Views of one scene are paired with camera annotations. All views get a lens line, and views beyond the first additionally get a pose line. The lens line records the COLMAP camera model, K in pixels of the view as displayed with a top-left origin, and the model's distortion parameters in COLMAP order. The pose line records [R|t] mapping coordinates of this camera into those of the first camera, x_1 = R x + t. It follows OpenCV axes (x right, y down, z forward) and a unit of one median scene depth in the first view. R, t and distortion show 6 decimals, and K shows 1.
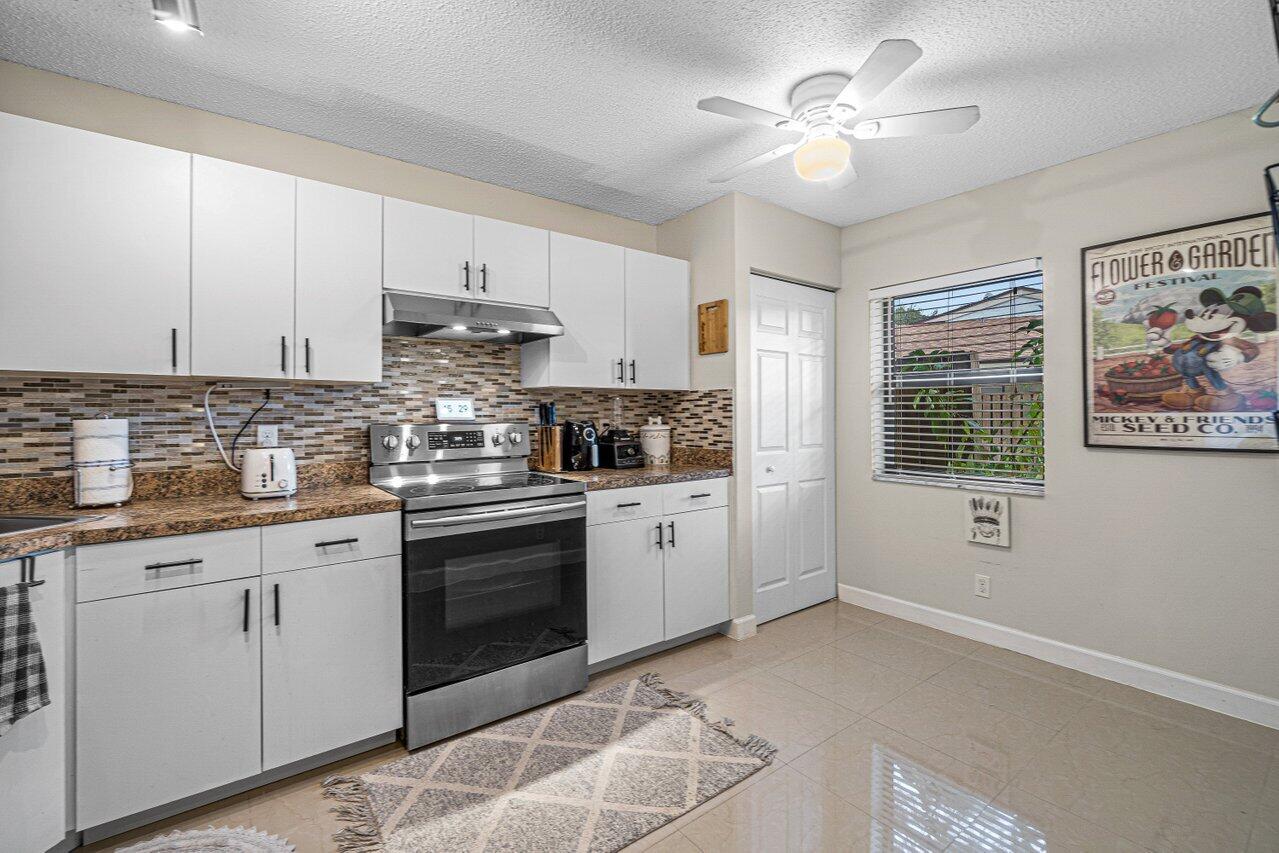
lens RADIAL K [[549.7, 0, 637.4], [0, 549.7, 411.2], [0, 0, 1]] dist [-0.001086, -0.000083]
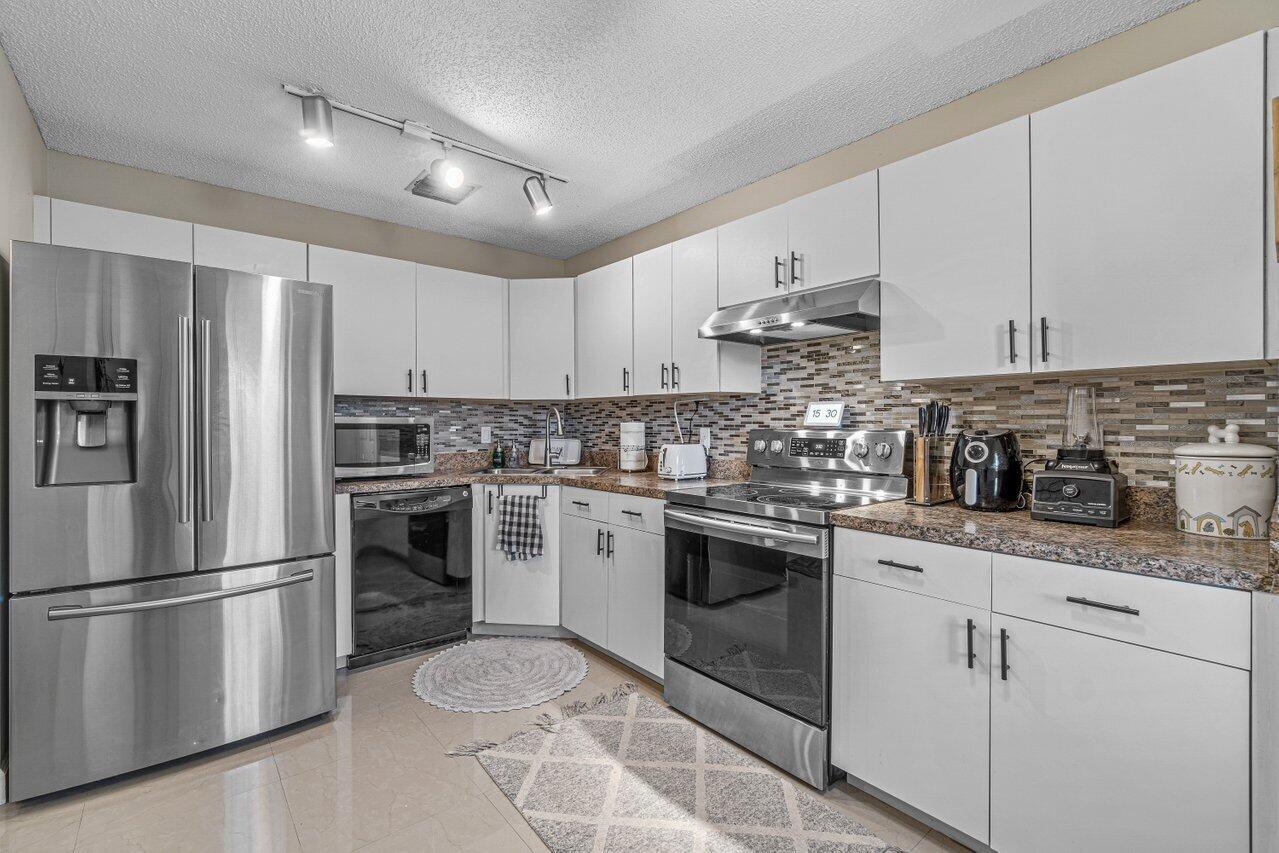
lens RADIAL K [[574.8, 0, 639.5], [0, 574.8, 426.5], [0, 0, 1]] dist [0.001149, 0.000153]
pose [[0.037151, 0.012266, -0.999234, 0.729402], [0.005885, 0.999905, 0.012493, 0.003773], [0.999292, -0.006345, 0.037076, 0.800289]]
